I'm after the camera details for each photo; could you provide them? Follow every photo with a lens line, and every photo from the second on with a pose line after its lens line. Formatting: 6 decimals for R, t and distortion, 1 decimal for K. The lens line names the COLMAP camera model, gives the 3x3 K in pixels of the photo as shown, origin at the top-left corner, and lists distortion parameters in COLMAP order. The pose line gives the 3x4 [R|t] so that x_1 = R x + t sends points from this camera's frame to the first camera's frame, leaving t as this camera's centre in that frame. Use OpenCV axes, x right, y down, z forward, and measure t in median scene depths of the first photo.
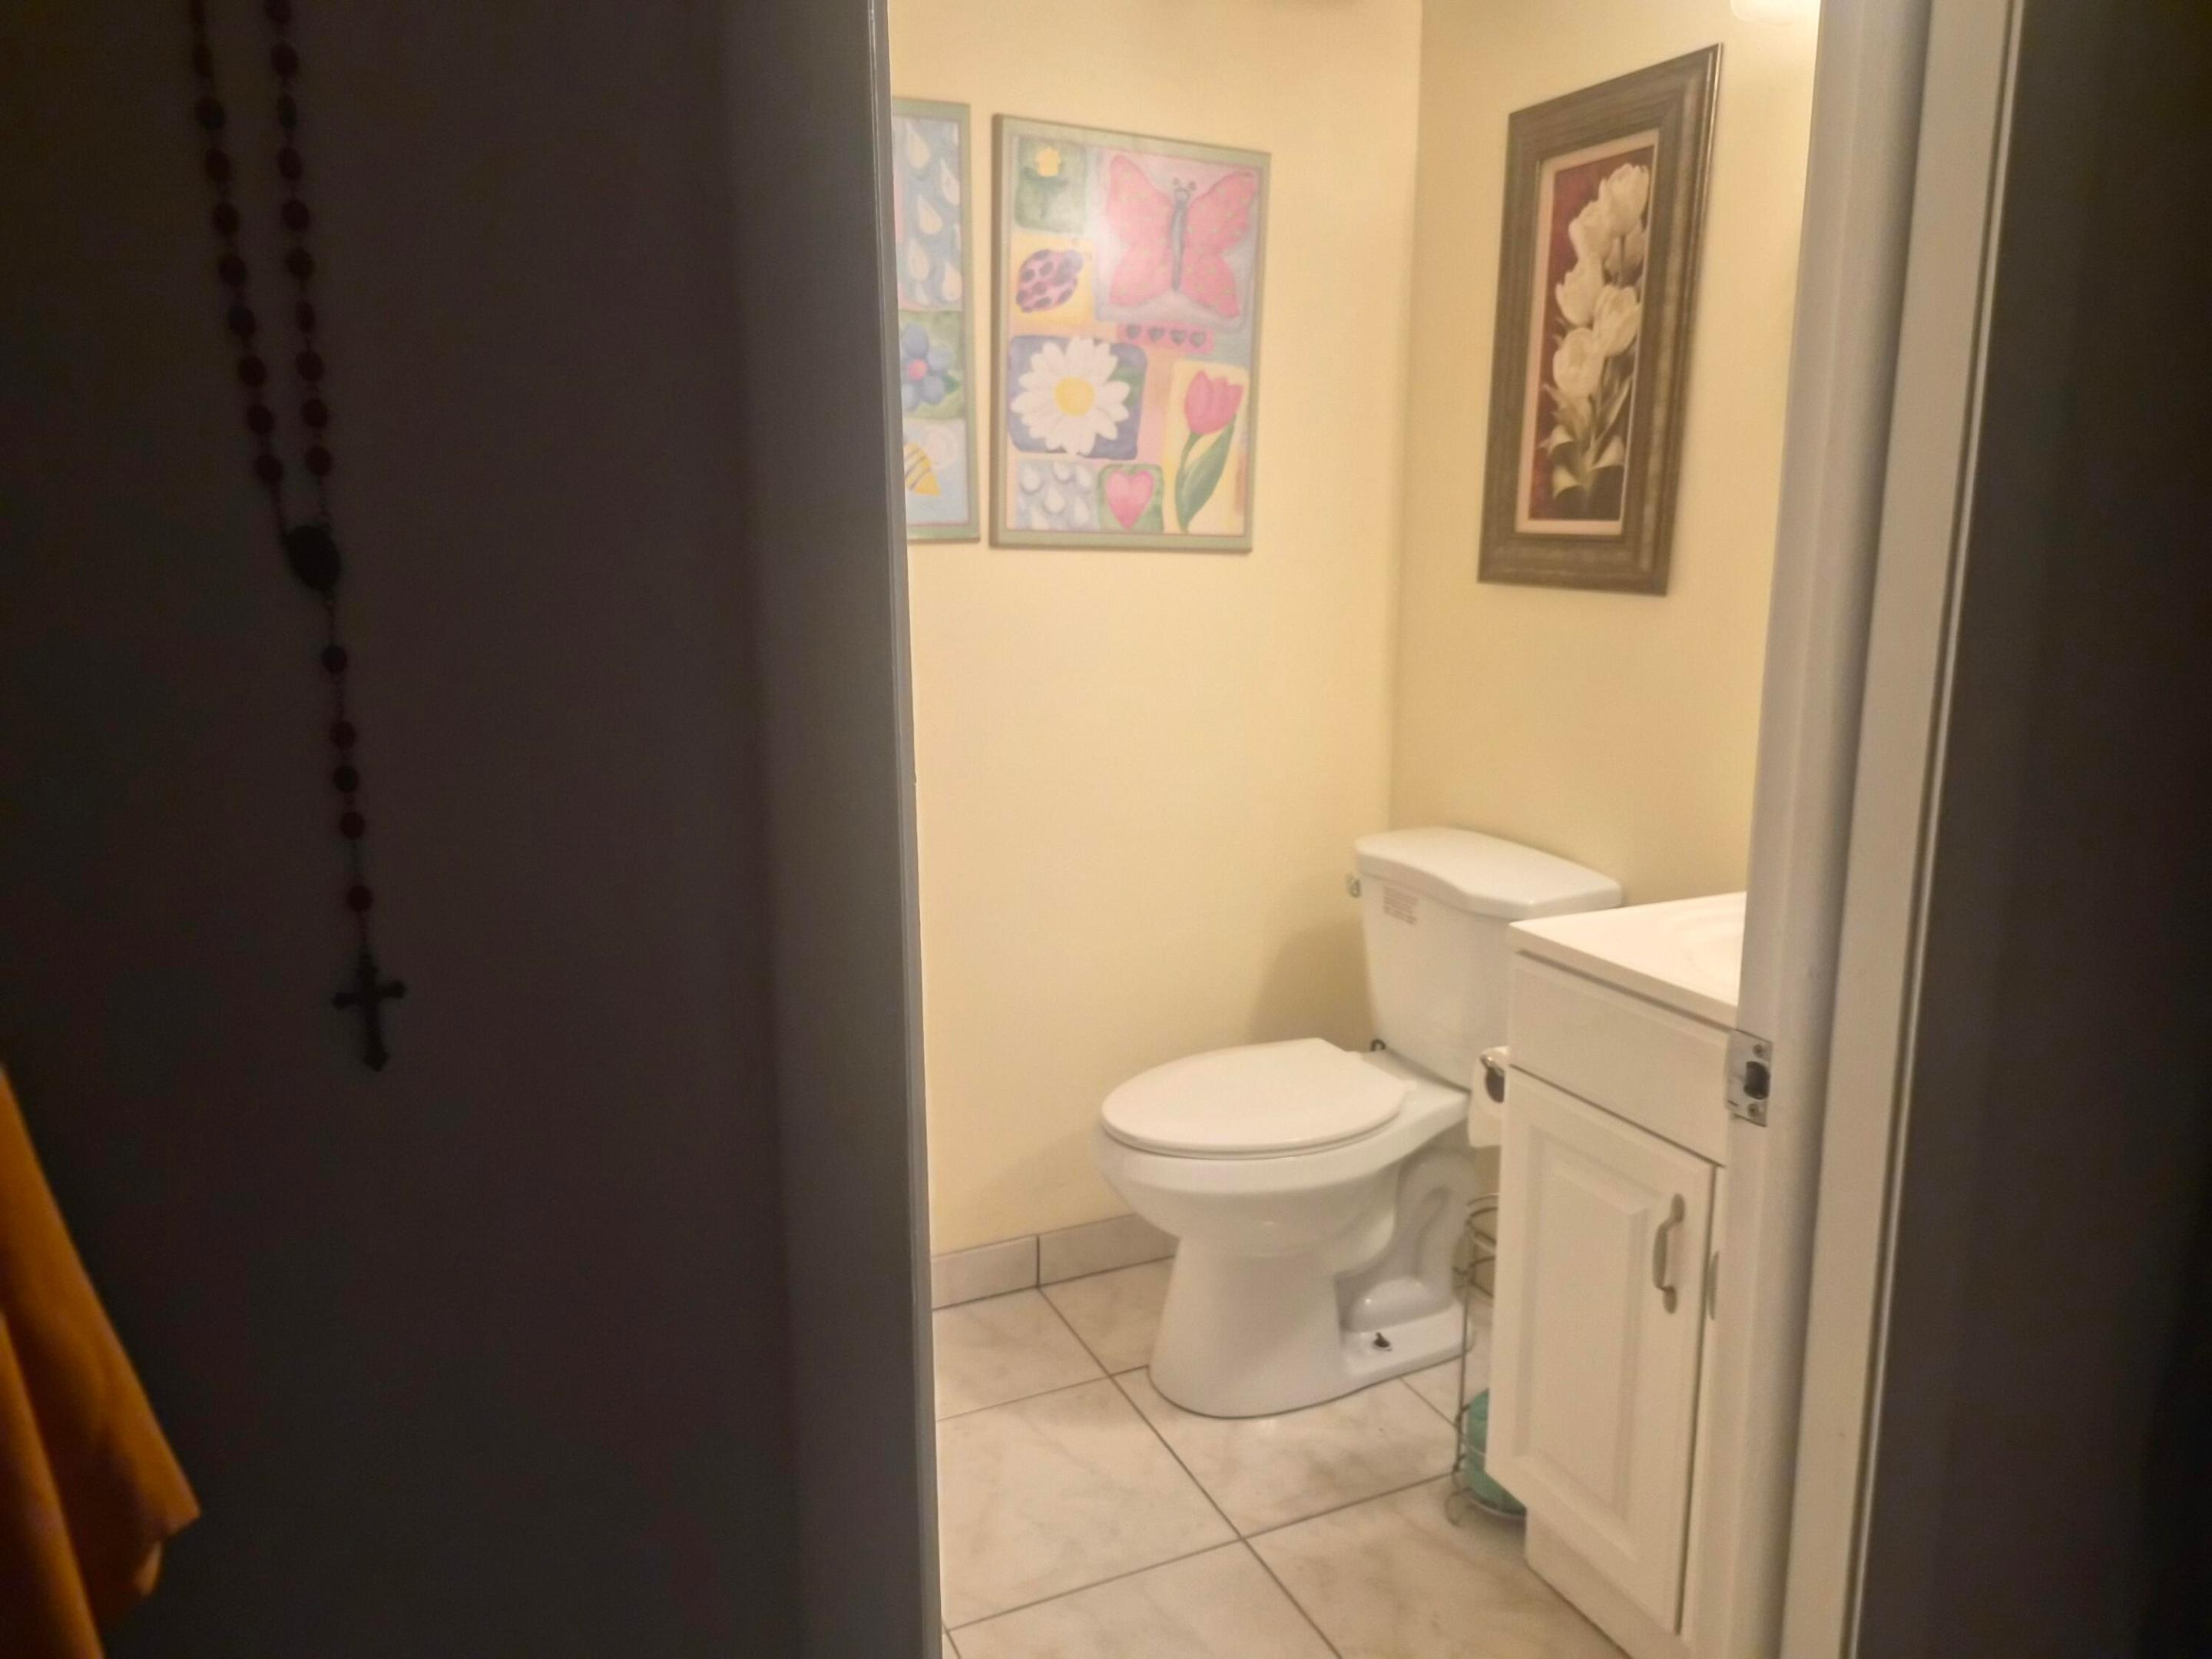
lens RADIAL K [[1513.2, 0, 1104.1], [0, 1513.2, 825.0], [0, 0, 1]] dist [0.059785, -0.033422]
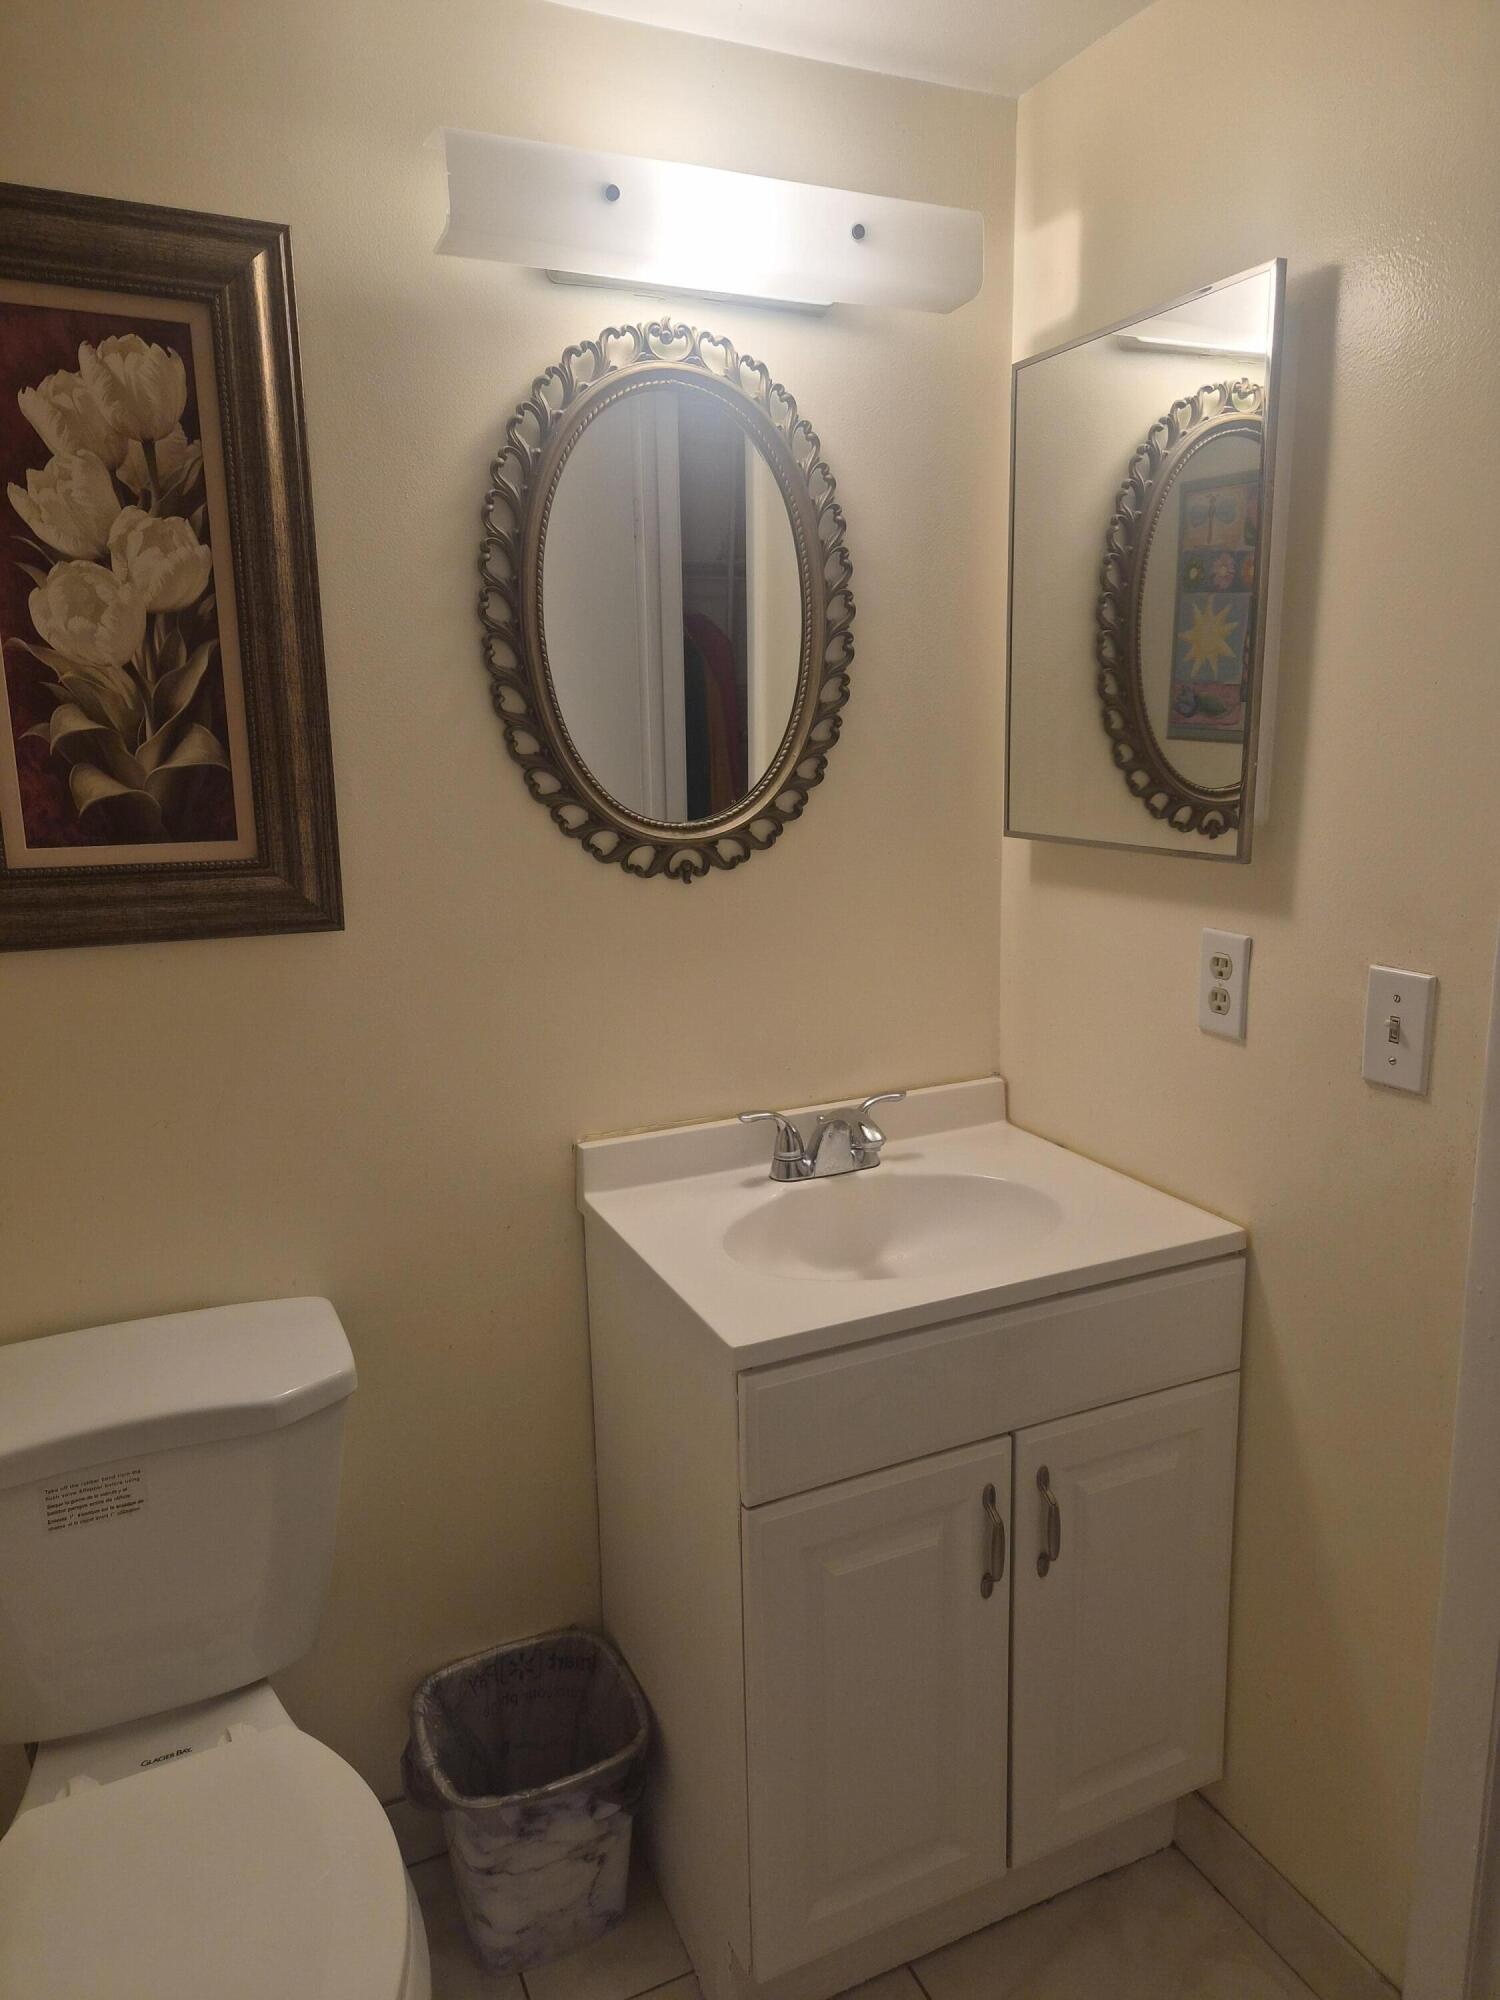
lens RADIAL K [[1368.2, 0, 749.5], [0, 1368.2, 1002.8], [0, 0, 1]] dist [0.059785, -0.033422]
pose [[-0.005104, -0.208365, 0.978038, -0.325213], [0.217804, 0.954338, 0.204453, -0.205197], [-0.975979, 0.214064, 0.040511, 0.744002]]
